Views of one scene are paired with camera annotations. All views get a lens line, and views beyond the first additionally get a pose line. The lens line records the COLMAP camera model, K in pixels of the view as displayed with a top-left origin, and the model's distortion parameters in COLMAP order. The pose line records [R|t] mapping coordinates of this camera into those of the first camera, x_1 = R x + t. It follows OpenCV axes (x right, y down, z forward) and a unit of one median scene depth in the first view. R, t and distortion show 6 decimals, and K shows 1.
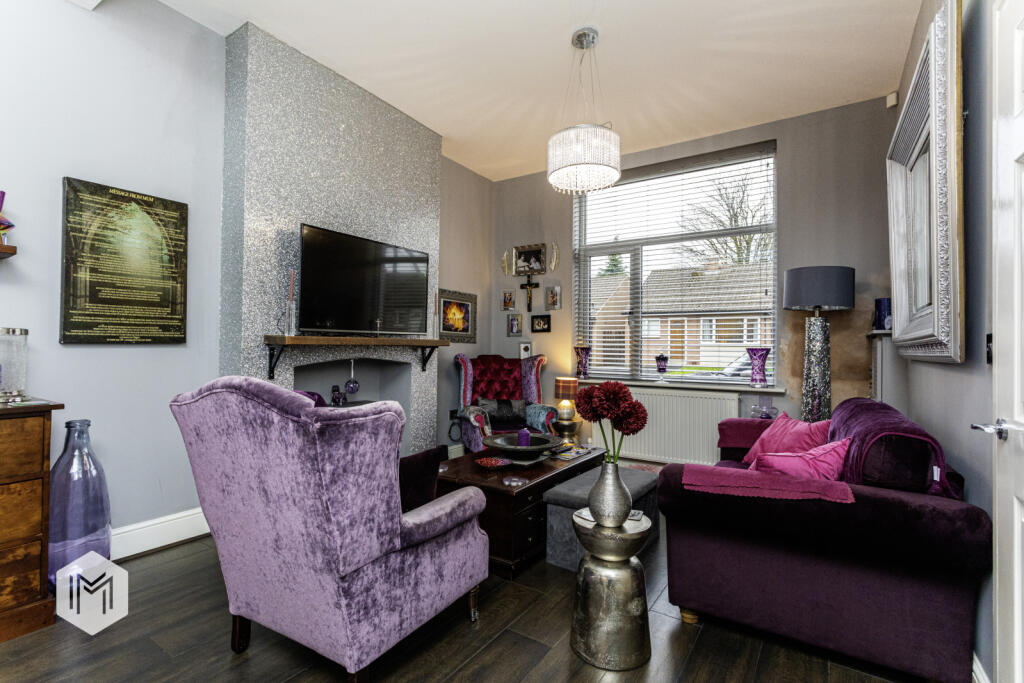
lens RADIAL K [[485.0, 0, 508.2], [0, 485.0, 341.1], [0, 0, 1]] dist [0.004909, 0.000463]
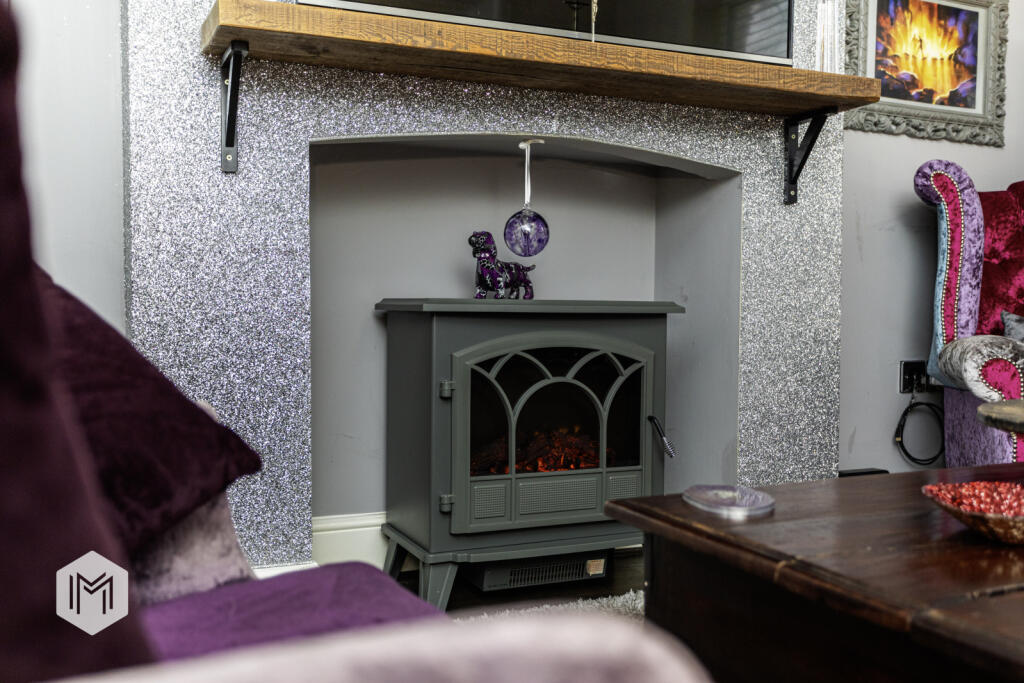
lens RADIAL K [[966.0, 0, 510.2], [0, 966.0, 343.2], [0, 0, 1]] dist [0.006458, 0.000000]
pose [[0.846664, 0.012094, -0.531991, -0.005508], [0.012498, 0.999014, 0.042601, 0.107045], [0.531982, -0.042717, 0.845678, 0.375212]]
